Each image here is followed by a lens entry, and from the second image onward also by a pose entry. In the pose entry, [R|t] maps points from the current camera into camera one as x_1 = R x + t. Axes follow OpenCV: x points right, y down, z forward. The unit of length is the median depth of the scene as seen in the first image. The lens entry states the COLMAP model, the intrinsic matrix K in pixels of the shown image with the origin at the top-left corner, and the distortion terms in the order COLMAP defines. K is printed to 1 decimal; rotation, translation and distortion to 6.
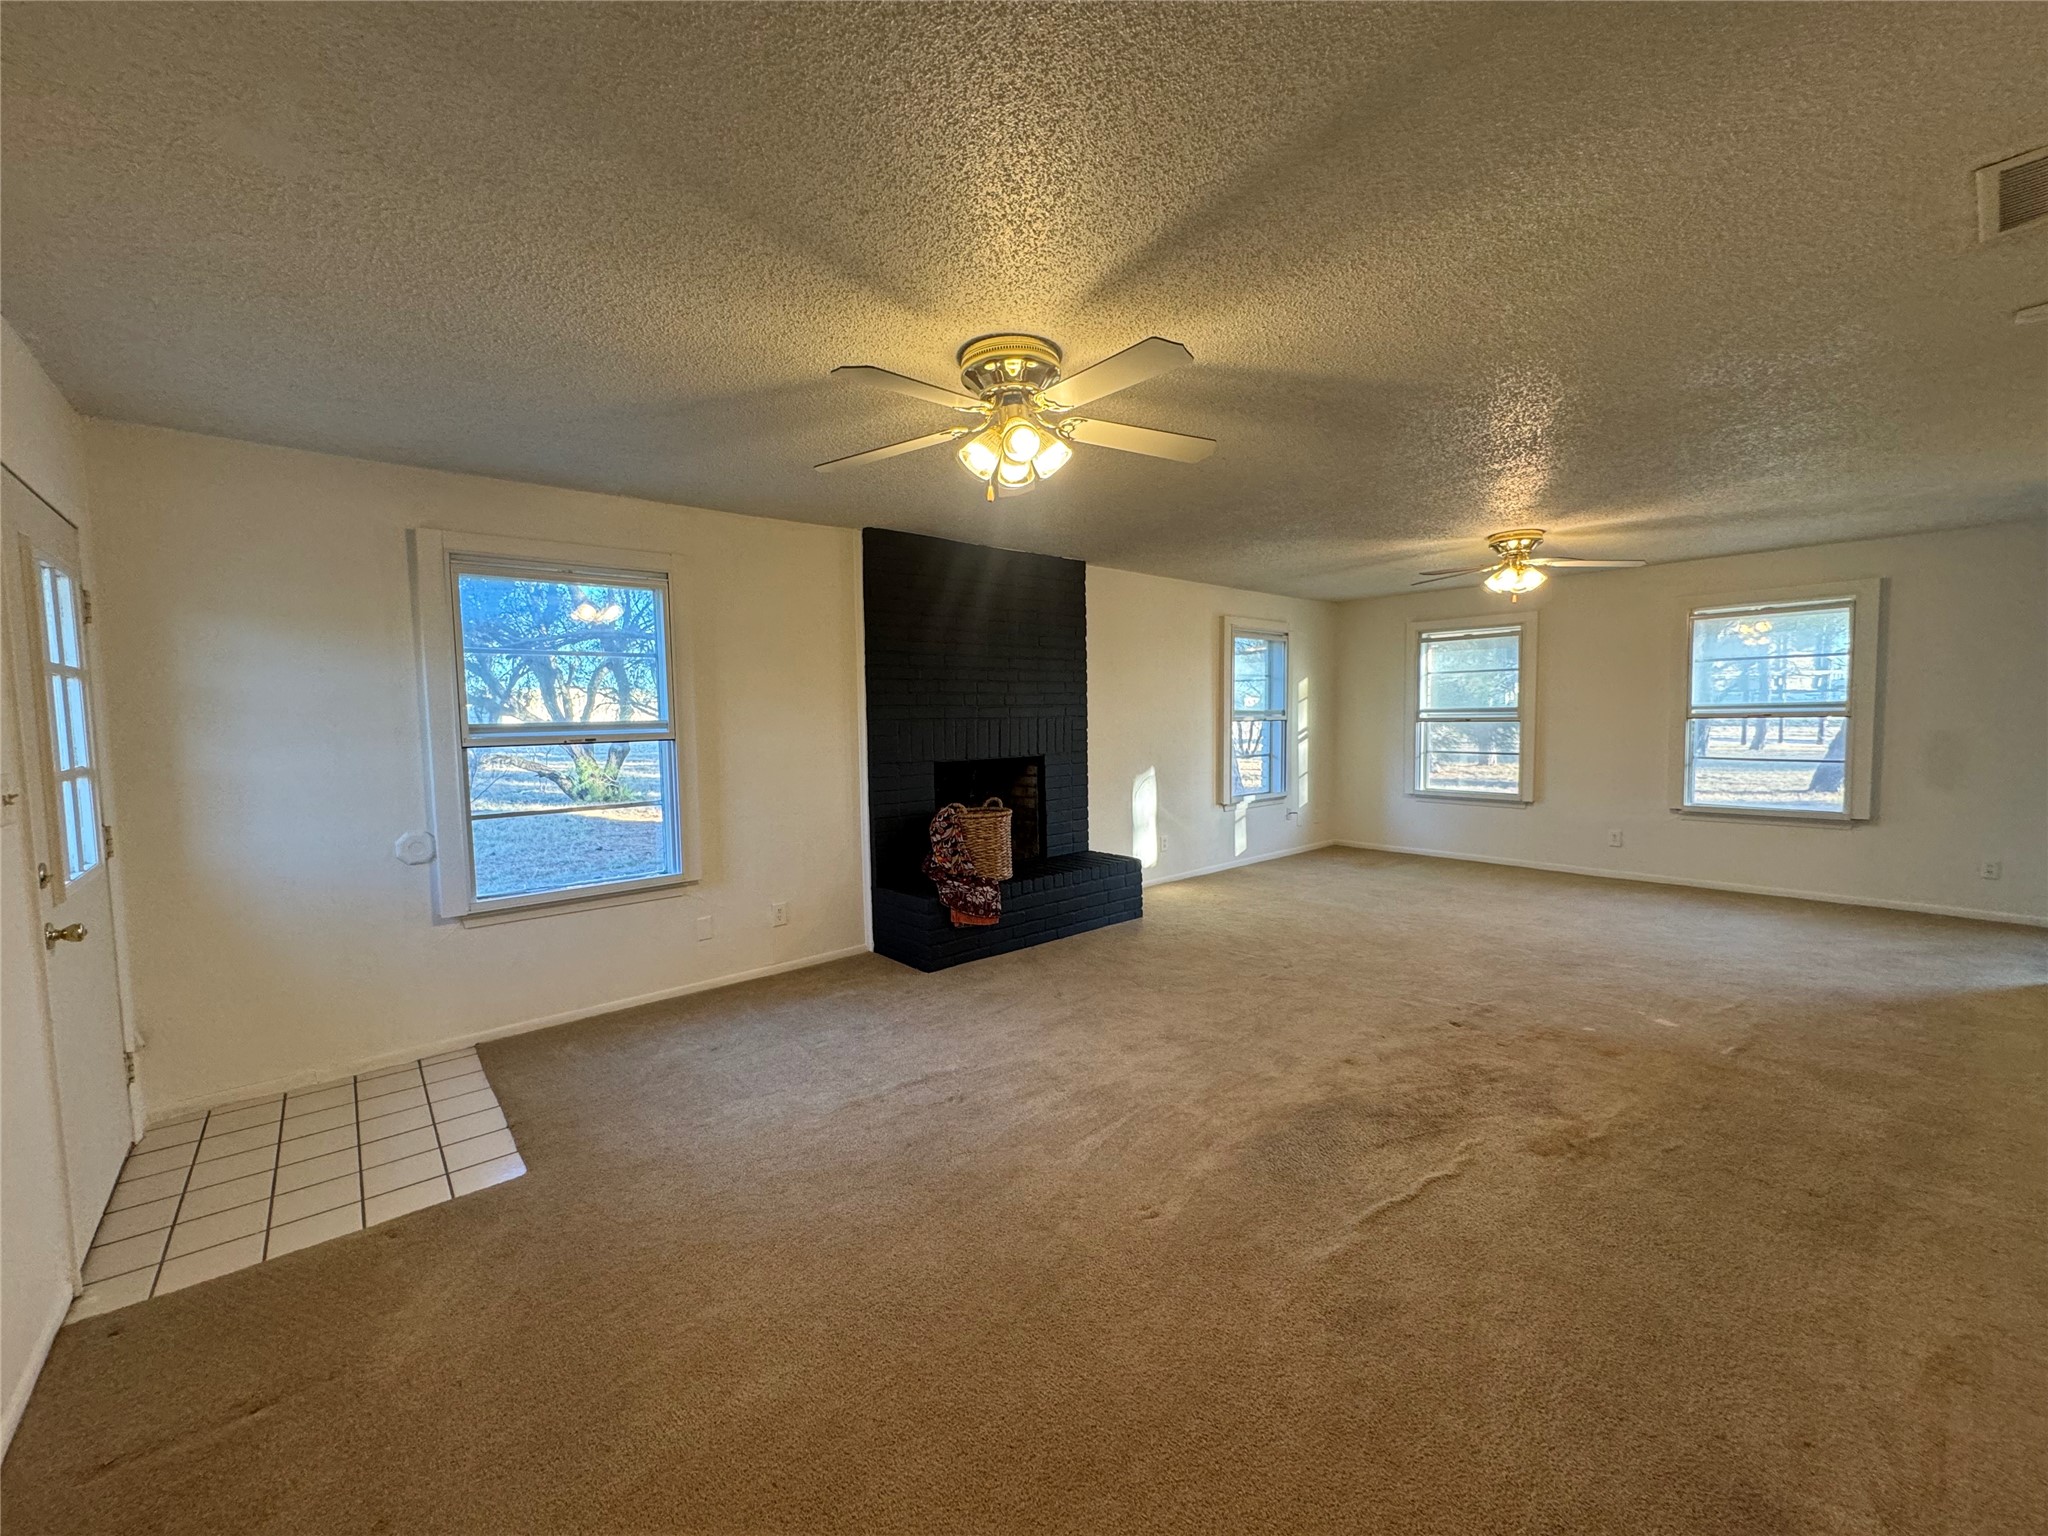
lens RADIAL K [[818.8, 0, 1022.3], [0, 818.8, 762.4], [0, 0, 1]] dist [-0.001417, -0.007280]
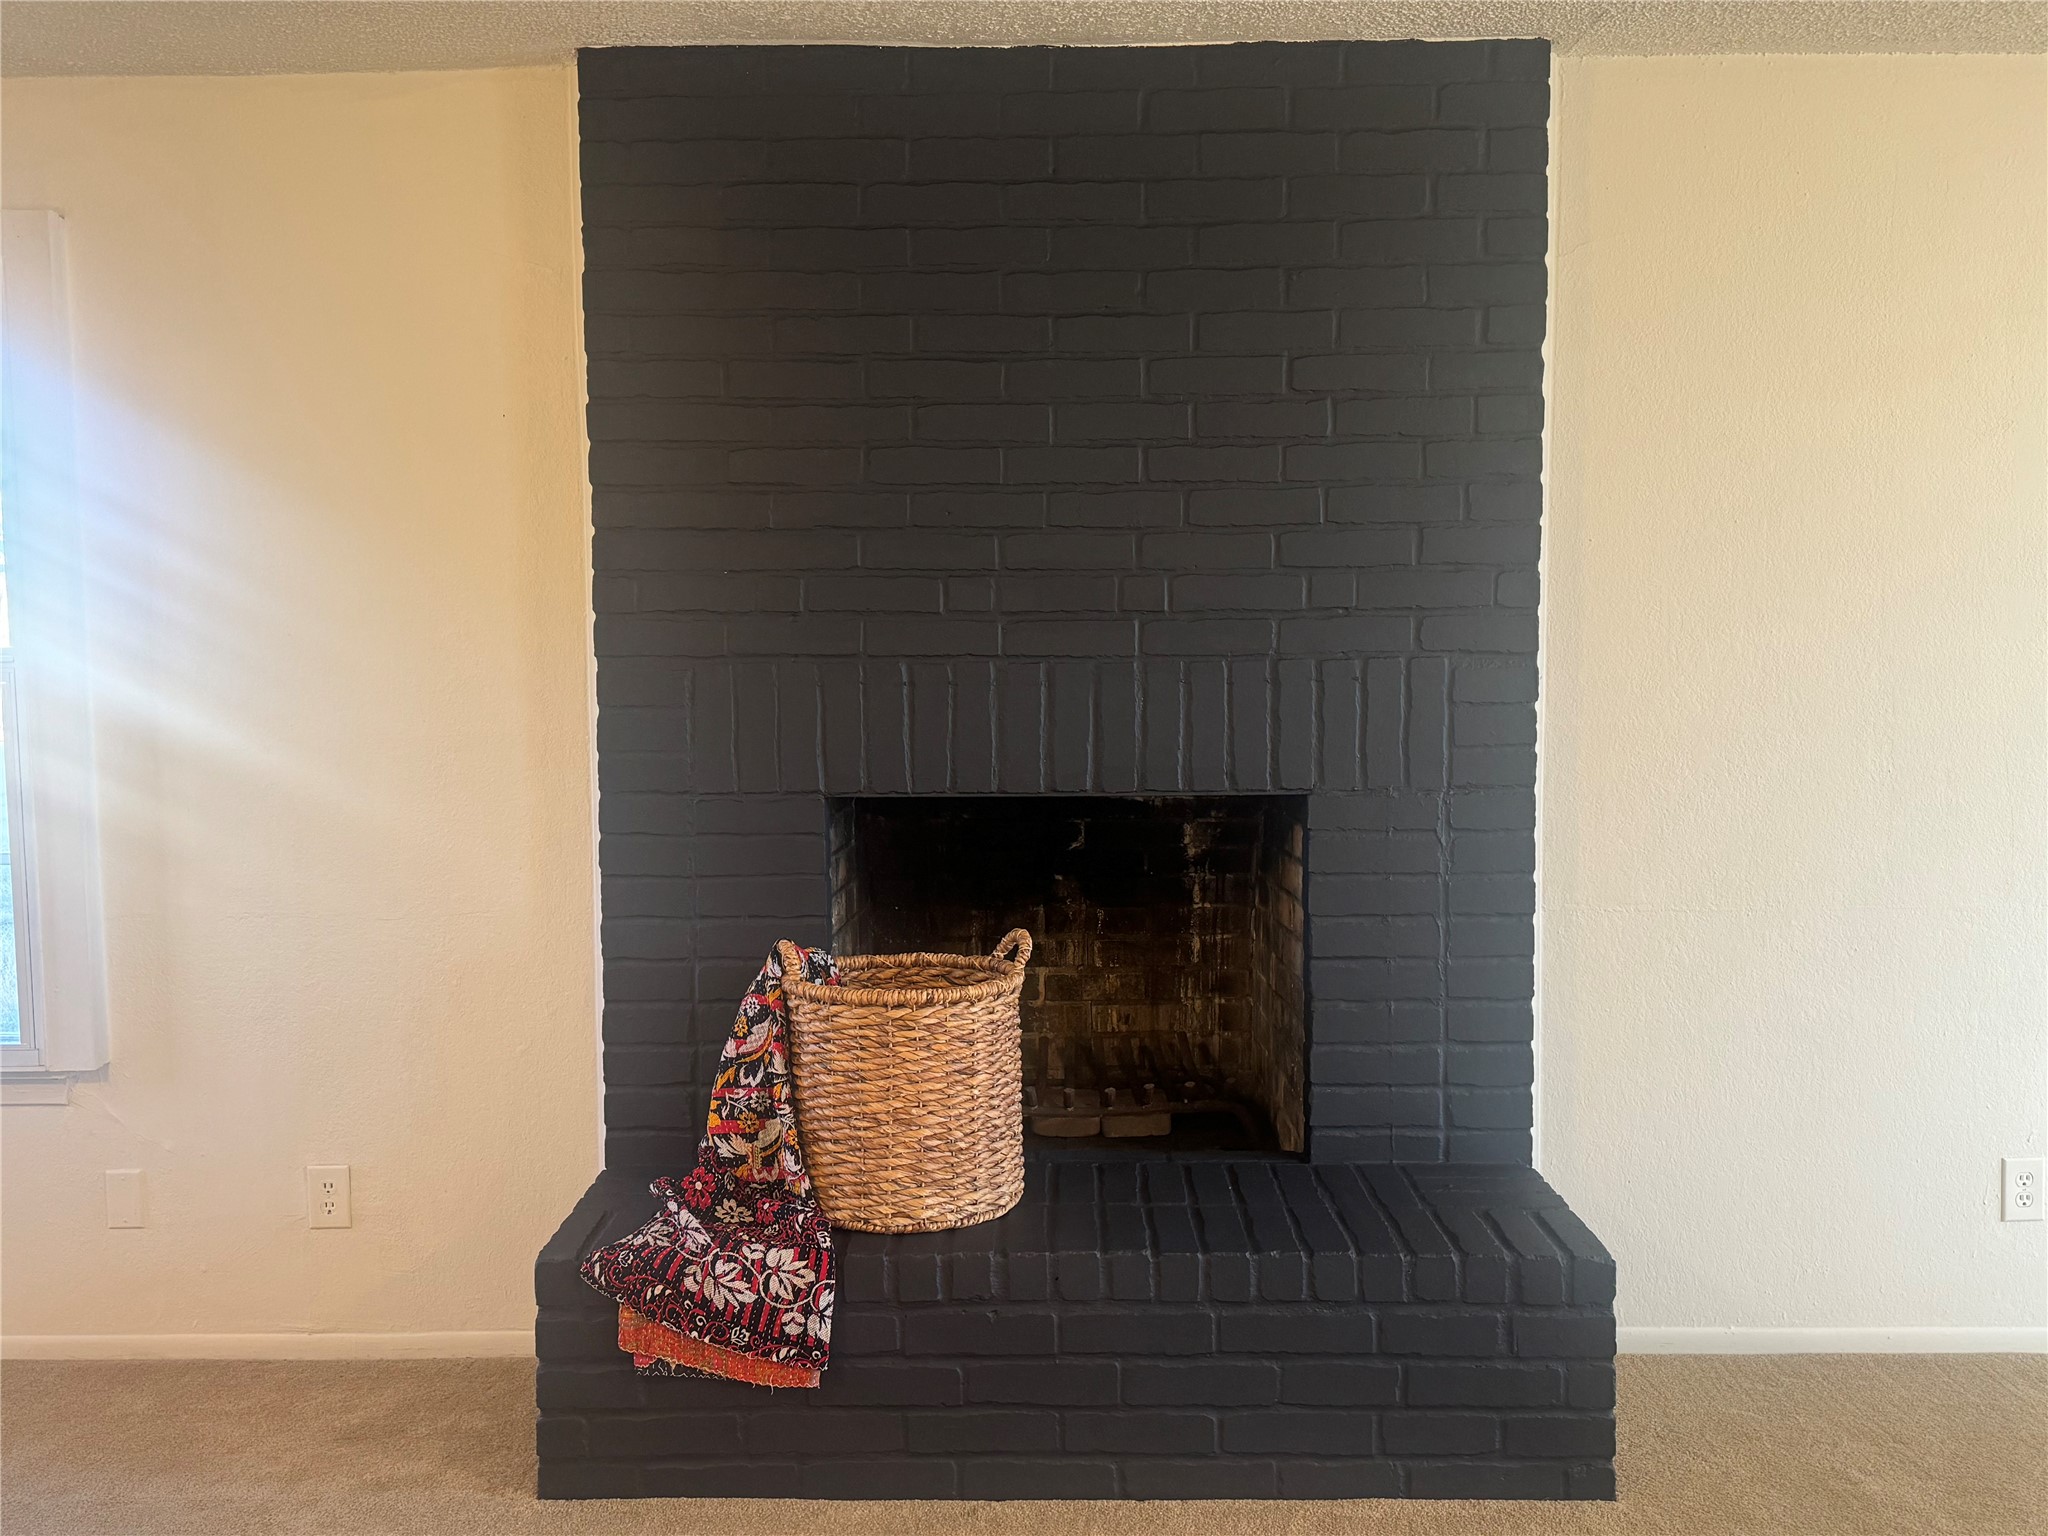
lens RADIAL K [[1835.4, 0, 1018.9], [0, 1835.4, 763.5], [0, 0, 1]] dist [0.144357, -0.235549]
pose [[0.756417, 0.062434, -0.651104, 0.499260], [-0.044396, 0.998039, 0.044125, -0.057544], [0.652582, -0.004470, 0.757705, 0.657641]]
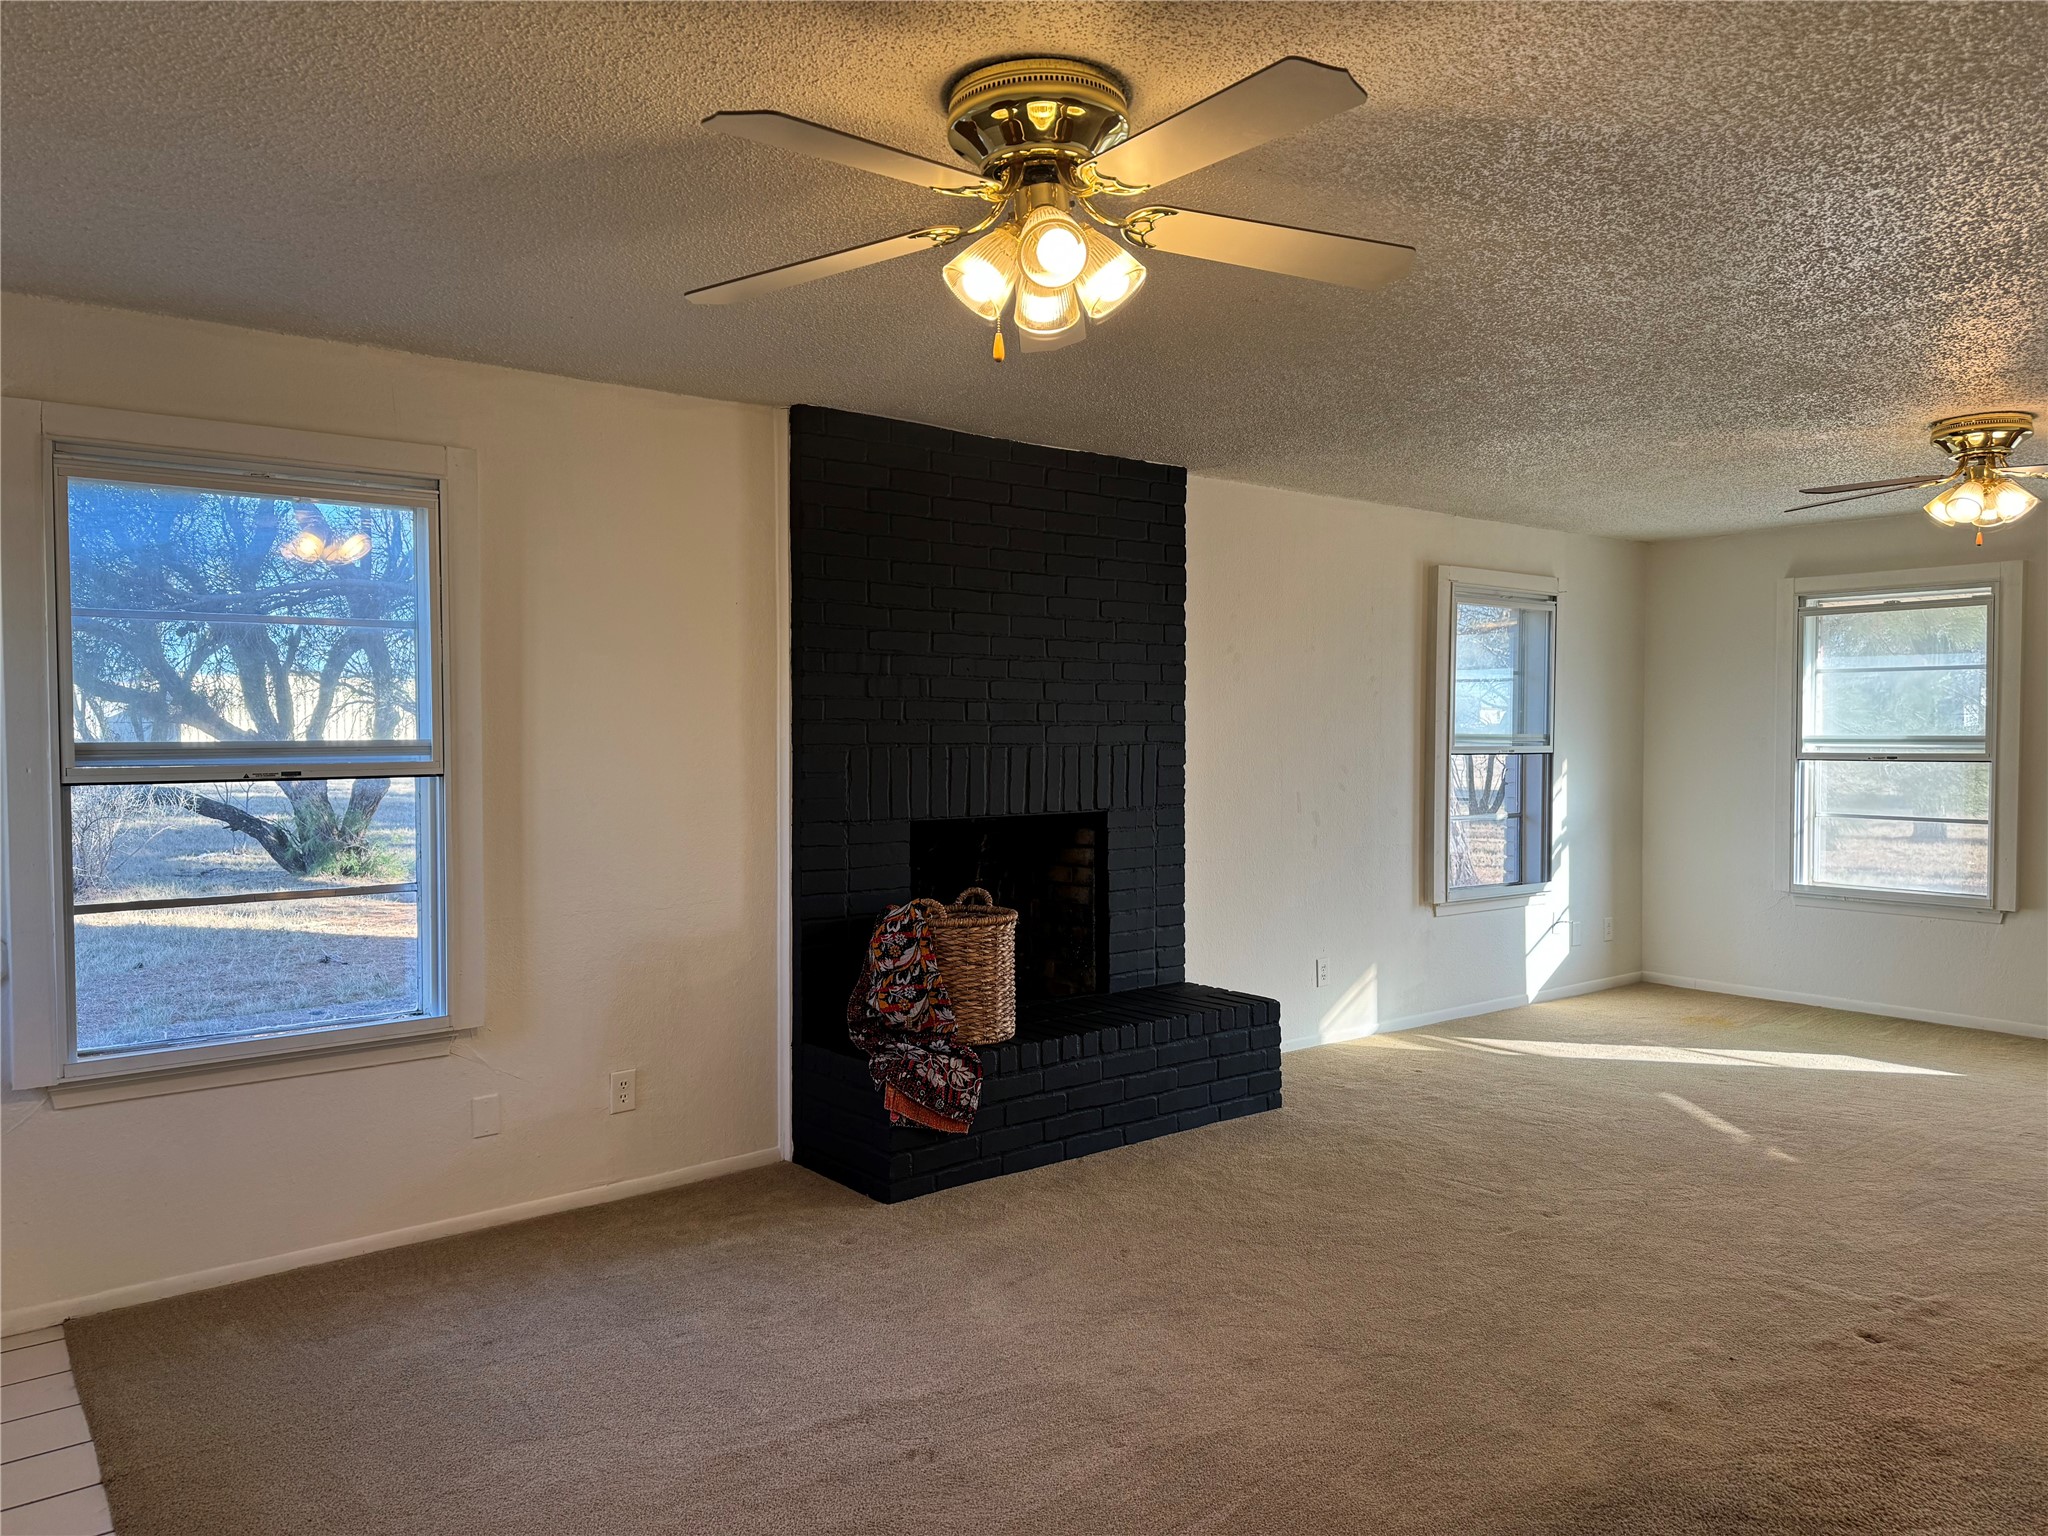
lens RADIAL K [[1442.0, 0, 1024.0], [0, 1442.0, 768.0], [0, 0, 1]] dist [0.058594, -0.073343]
pose [[0.999134, 0.015838, -0.038483, 0.013123], [-0.017148, 0.999277, -0.033935, -0.007135], [0.037918, 0.034565, 0.998683, 0.023580]]
